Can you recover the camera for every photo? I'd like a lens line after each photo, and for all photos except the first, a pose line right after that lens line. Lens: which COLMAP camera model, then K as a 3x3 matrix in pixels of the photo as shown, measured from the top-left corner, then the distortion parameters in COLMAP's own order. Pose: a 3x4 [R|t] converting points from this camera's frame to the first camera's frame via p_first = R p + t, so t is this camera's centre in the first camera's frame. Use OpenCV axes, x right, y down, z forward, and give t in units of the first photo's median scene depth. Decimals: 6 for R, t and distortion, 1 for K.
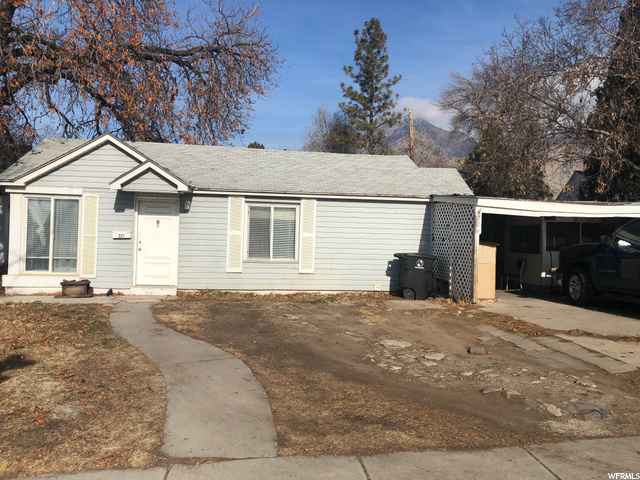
lens RADIAL K [[521.0, 0, 319.0], [0, 521.0, 240.6], [0, 0, 1]] dist [0.024626, -0.023796]
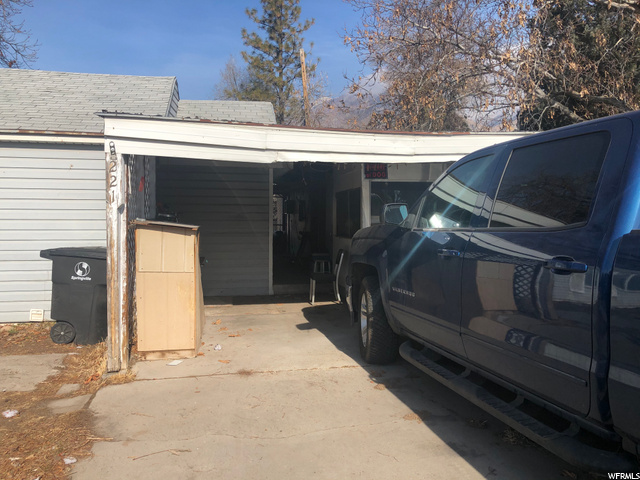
lens RADIAL K [[521.0, 0, 320.2], [0, 521.0, 236.5], [0, 0, 1]] dist [0.024626, -0.023796]
pose [[0.998304, -0.023519, 0.053253, 0.368619], [0.021465, 0.999015, 0.038827, -0.000630], [-0.054114, -0.037618, 0.997826, 0.481339]]
